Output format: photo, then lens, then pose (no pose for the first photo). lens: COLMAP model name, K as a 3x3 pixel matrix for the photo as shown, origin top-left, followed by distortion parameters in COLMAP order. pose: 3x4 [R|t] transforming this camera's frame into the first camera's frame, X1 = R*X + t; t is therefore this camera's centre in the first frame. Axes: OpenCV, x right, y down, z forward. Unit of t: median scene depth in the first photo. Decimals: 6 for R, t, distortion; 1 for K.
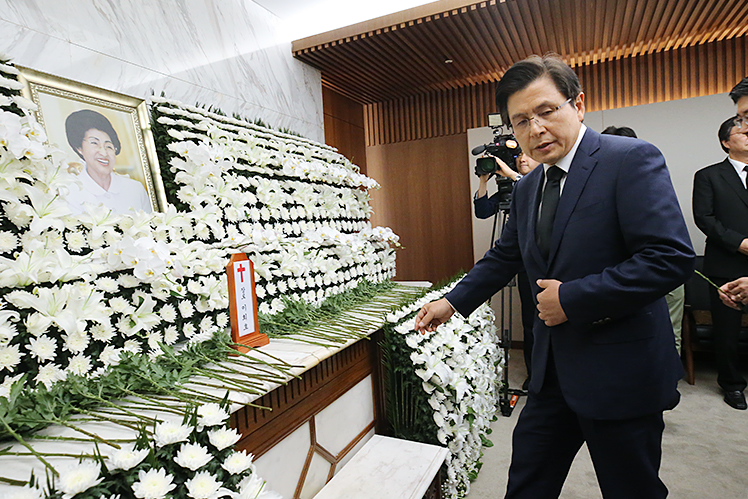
lens RADIAL K [[445.7, 0, 381.0], [0, 445.7, 245.3], [0, 0, 1]] dist [-0.017692, 0.009656]
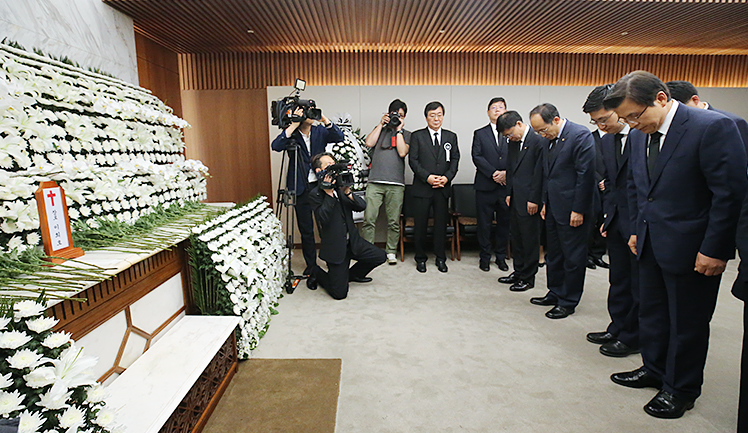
lens RADIAL K [[347.1, 0, 373.1], [0, 347.1, 206.3], [0, 0, 1]] dist [-0.031669, 0.008864]
pose [[0.899736, -0.019789, 0.435985, 0.048447], [-0.021350, 0.995780, 0.089257, -0.012065], [-0.435911, -0.089616, 0.895517, -0.146851]]
